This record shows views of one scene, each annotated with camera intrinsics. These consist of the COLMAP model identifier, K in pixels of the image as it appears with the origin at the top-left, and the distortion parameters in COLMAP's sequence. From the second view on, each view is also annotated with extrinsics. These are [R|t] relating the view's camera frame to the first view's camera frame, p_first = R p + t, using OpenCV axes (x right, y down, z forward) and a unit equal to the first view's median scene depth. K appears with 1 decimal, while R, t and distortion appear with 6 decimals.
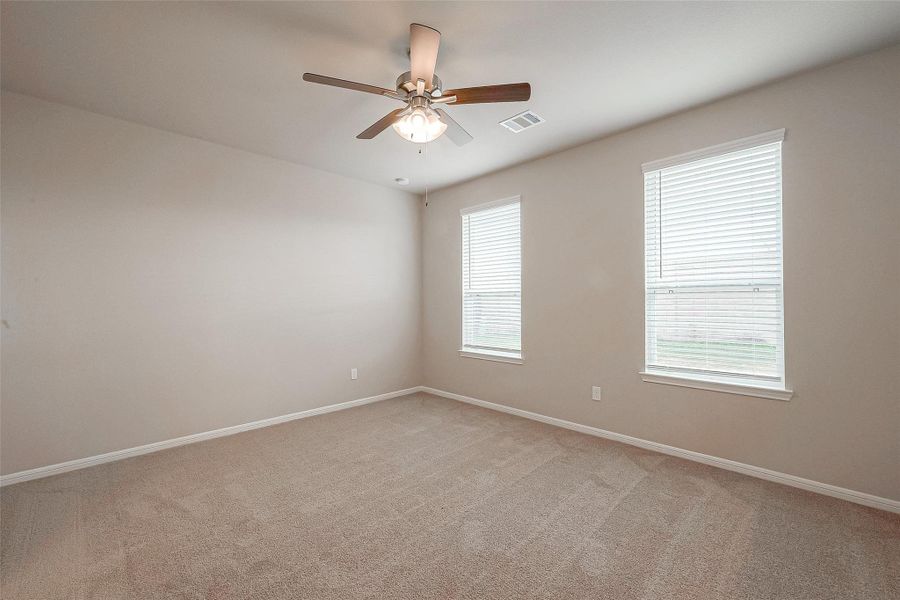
lens RADIAL K [[360.7, 0, 450.0], [0, 360.7, 300.0], [0, 0, 1]] dist [0.002518, 0.000104]
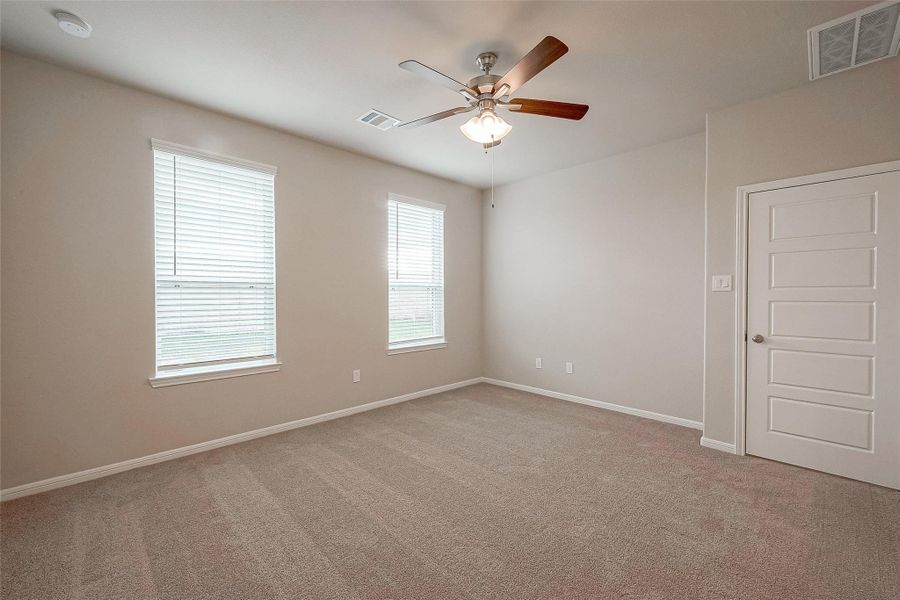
lens RADIAL K [[335.4, 0, 450.0], [0, 335.4, 300.0], [0, 0, 1]] dist [-0.001603, -0.000149]
pose [[0.083502, -0.010413, 0.996453, -0.546297], [-0.003985, 0.999934, 0.010784, 0.004539], [-0.996500, -0.004872, 0.083455, 0.536402]]
